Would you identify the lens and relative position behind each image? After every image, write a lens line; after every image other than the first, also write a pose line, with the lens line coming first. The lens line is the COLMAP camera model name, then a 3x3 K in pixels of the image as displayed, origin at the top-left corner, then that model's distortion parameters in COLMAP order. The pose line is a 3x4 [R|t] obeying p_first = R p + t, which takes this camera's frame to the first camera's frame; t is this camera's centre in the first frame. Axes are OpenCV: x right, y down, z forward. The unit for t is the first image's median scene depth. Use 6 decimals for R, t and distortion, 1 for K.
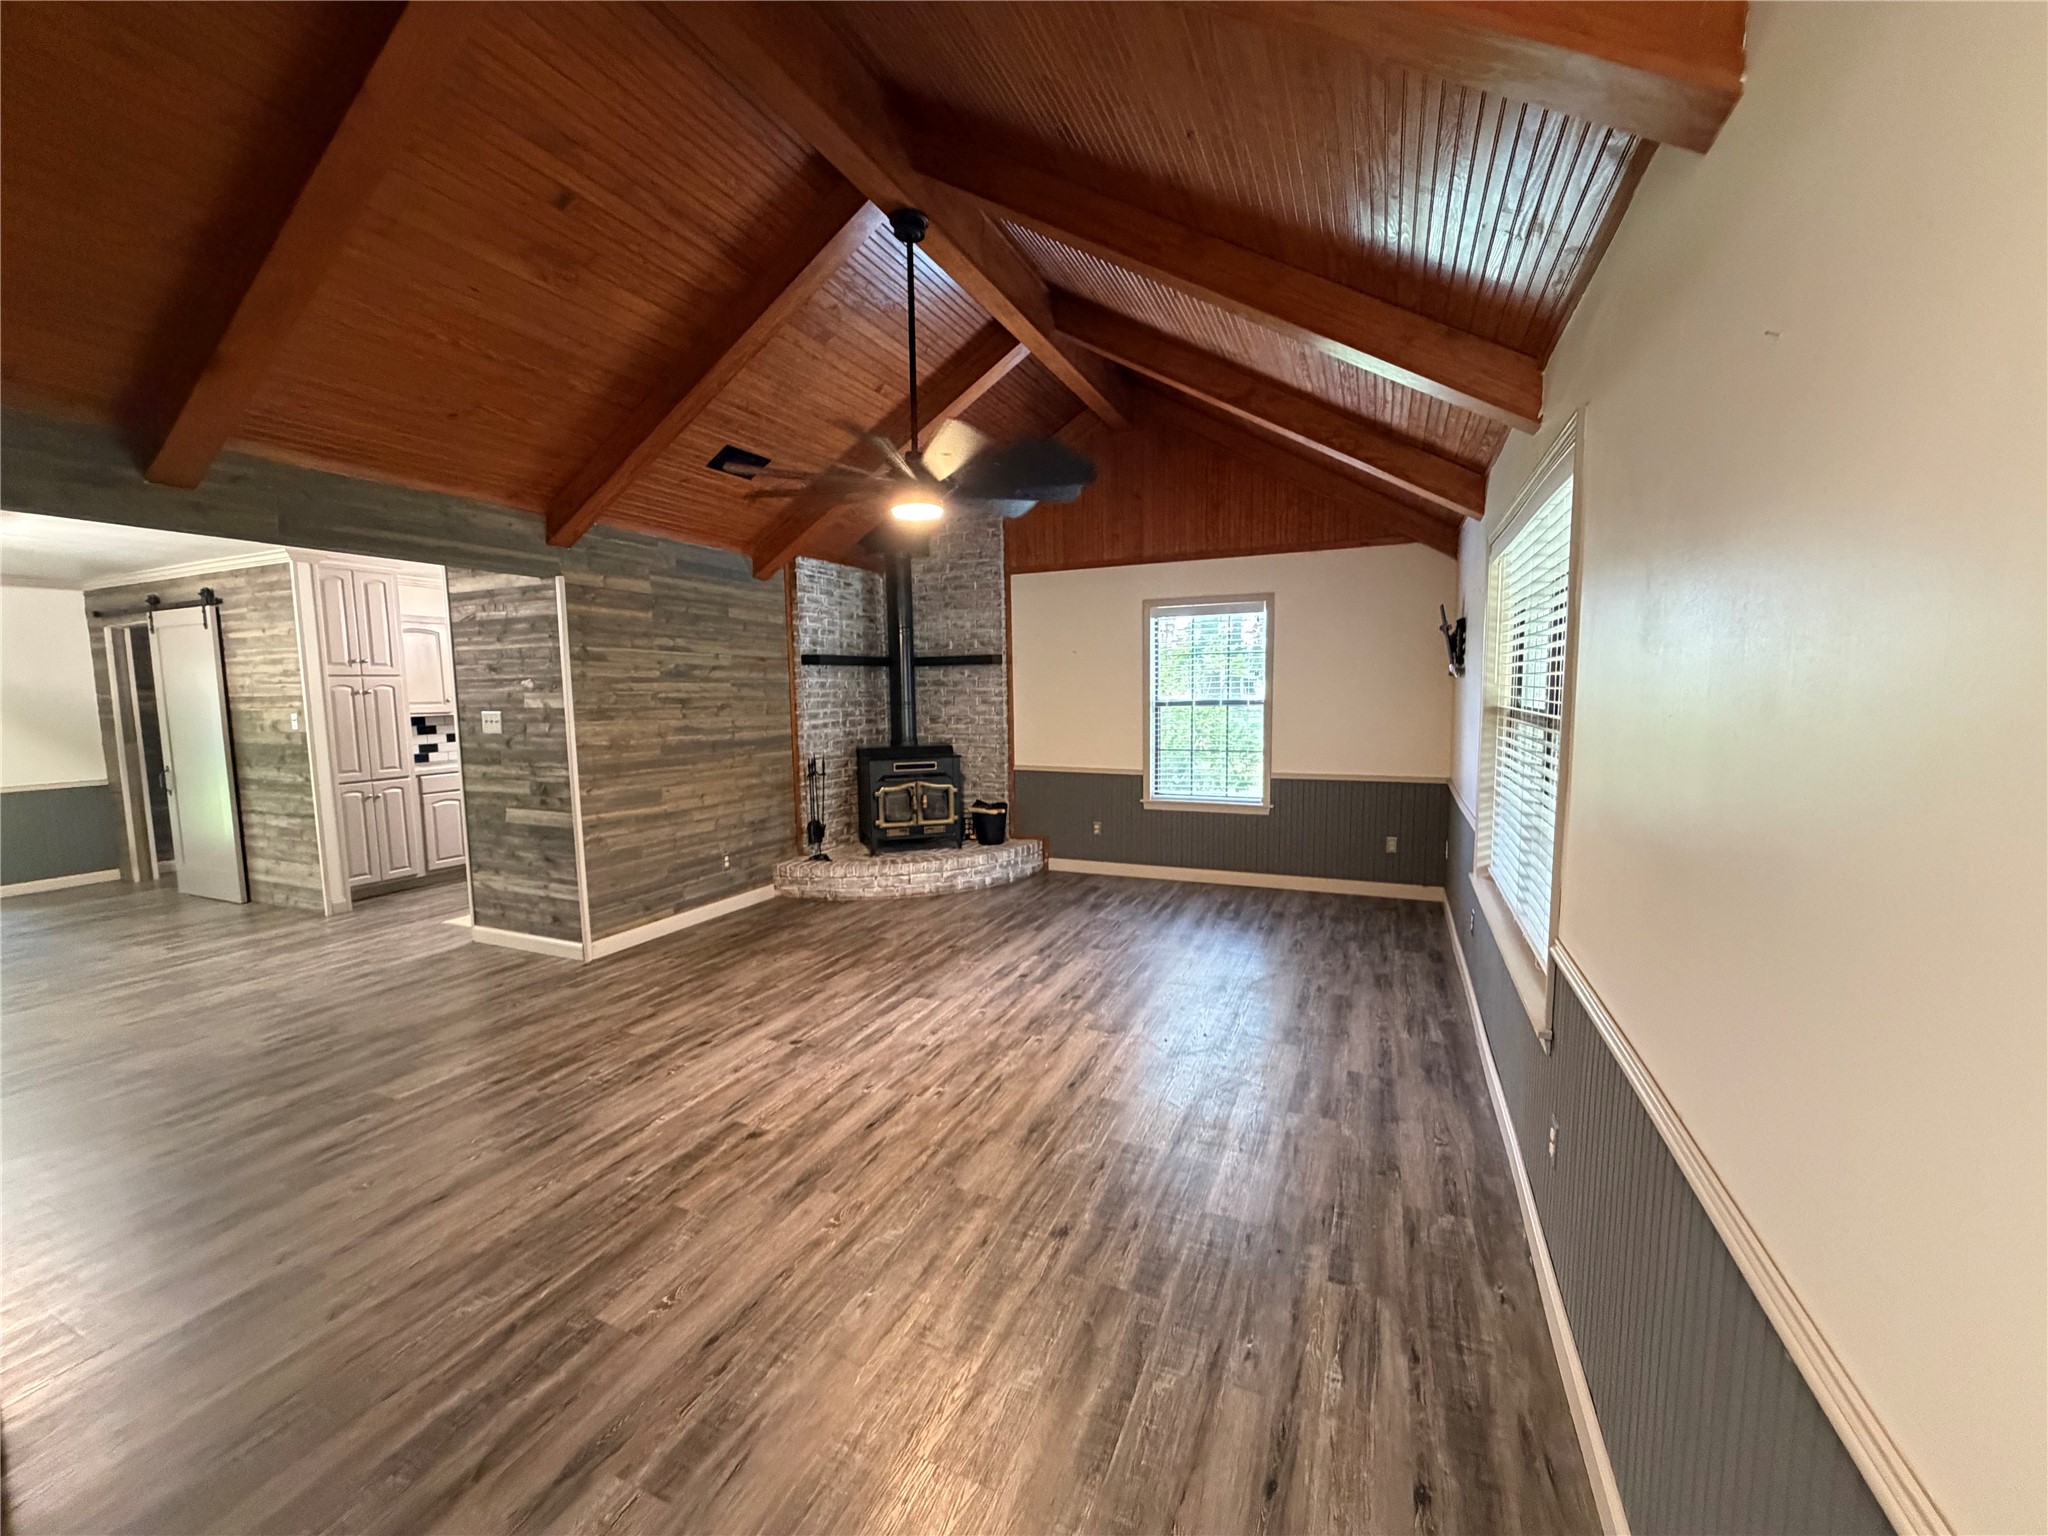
lens RADIAL K [[814.4, 0, 1020.1], [0, 814.4, 770.1], [0, 0, 1]] dist [0.000103, 0.000281]
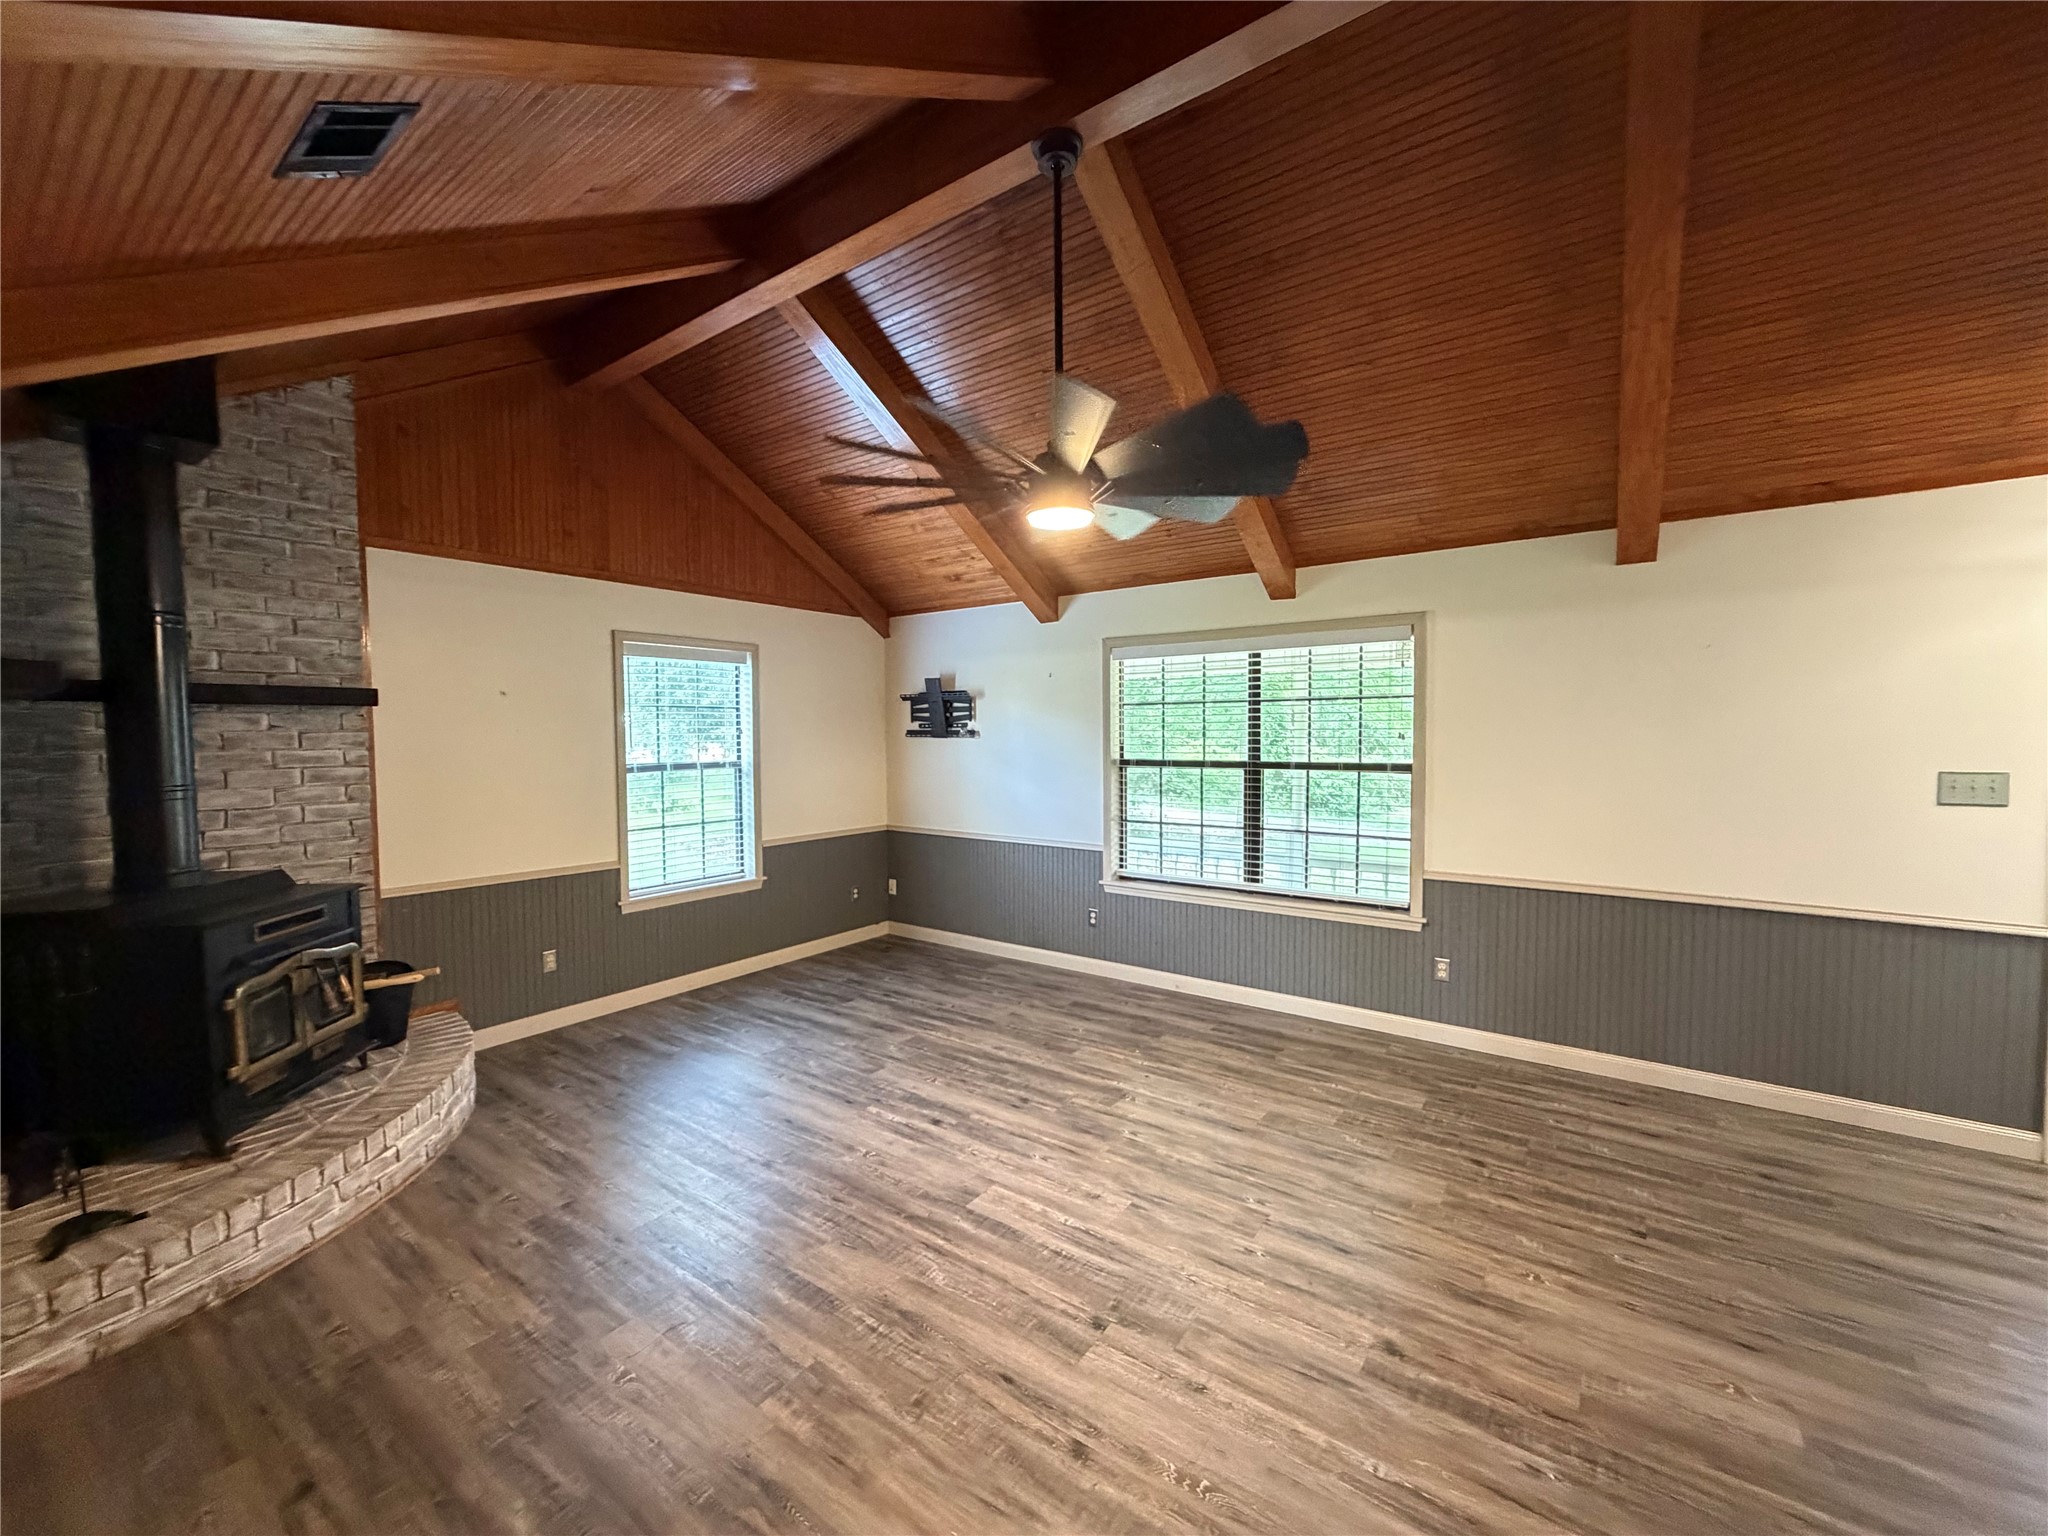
lens RADIAL K [[814.4, 0, 1020.1], [0, 814.4, 770.1], [0, 0, 1]] dist [0.000103, 0.000281]
pose [[0.209839, -0.032208, 0.977205, -0.777474], [0.103031, 0.994621, 0.010658, -0.083608], [-0.972292, 0.098446, 0.212029, 0.787816]]
